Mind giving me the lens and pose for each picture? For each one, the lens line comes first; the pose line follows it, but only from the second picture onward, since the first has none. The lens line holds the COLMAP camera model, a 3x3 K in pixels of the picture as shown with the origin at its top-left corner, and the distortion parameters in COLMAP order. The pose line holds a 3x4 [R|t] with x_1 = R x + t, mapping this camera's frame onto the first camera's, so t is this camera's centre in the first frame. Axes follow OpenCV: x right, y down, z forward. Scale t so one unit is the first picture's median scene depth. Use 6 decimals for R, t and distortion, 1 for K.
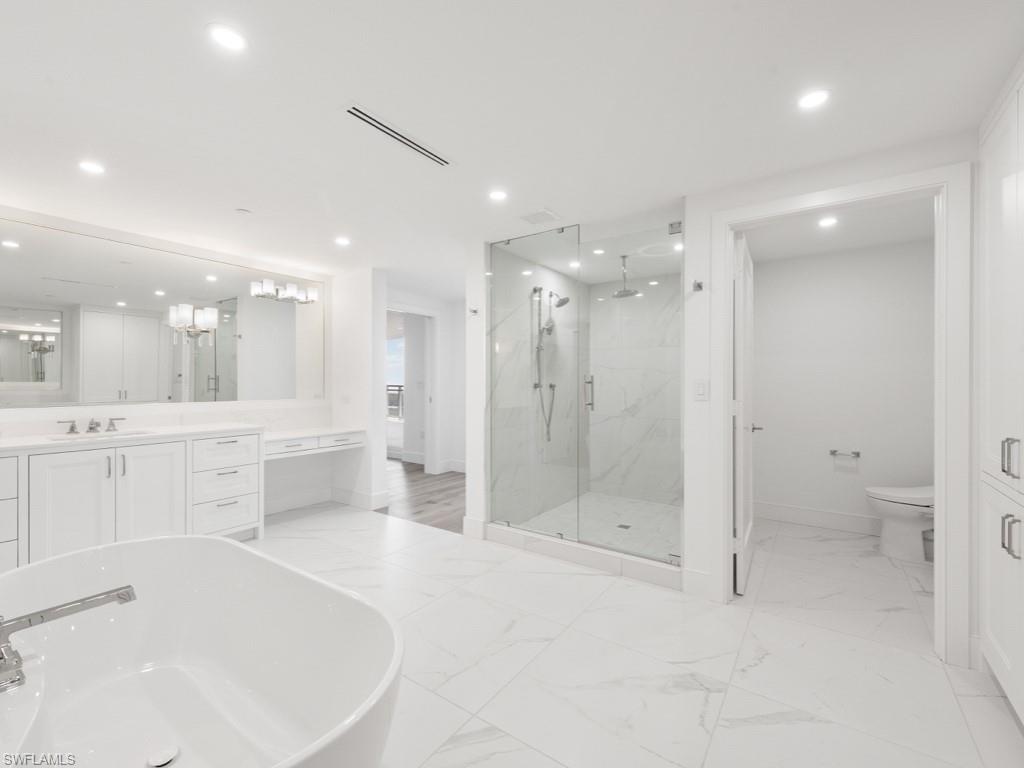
lens RADIAL K [[452.1, 0, 516.7], [0, 452.1, 385.7], [0, 0, 1]] dist [0.010738, -0.001631]
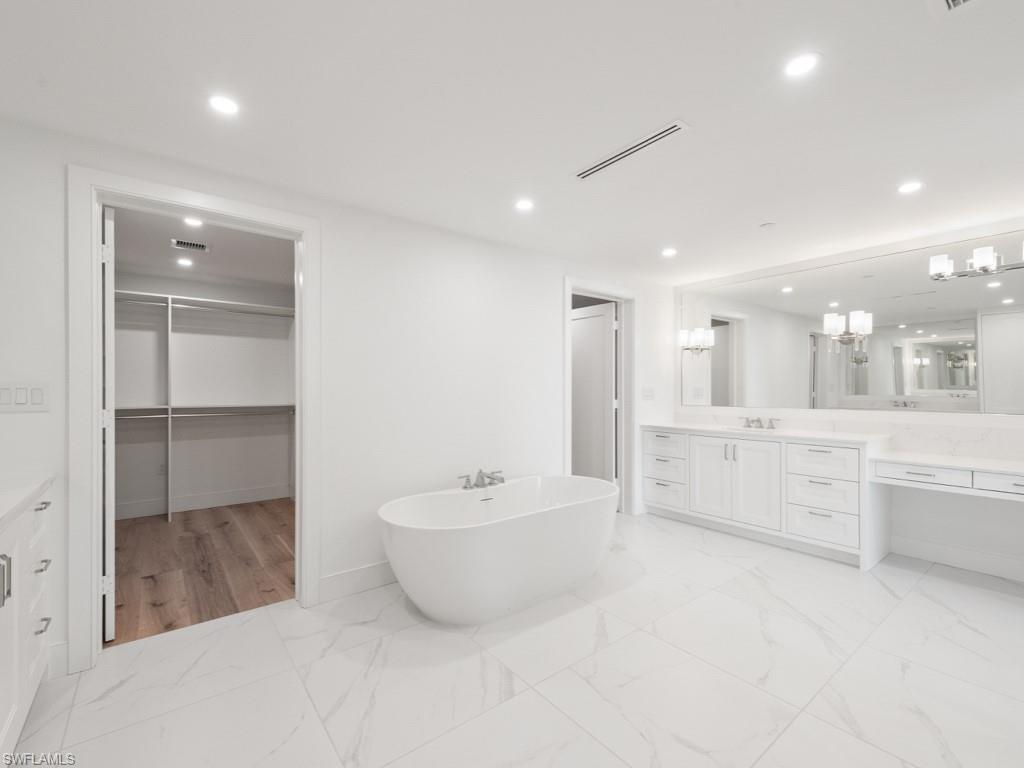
lens RADIAL K [[452.1, 0, 516.9], [0, 452.1, 384.7], [0, 0, 1]] dist [0.010738, -0.001631]
pose [[-0.286120, -0.006653, -0.958171, 0.482773], [-0.003963, 0.999976, -0.005760, -0.010475], [0.958186, 0.002149, -0.286140, 0.646968]]
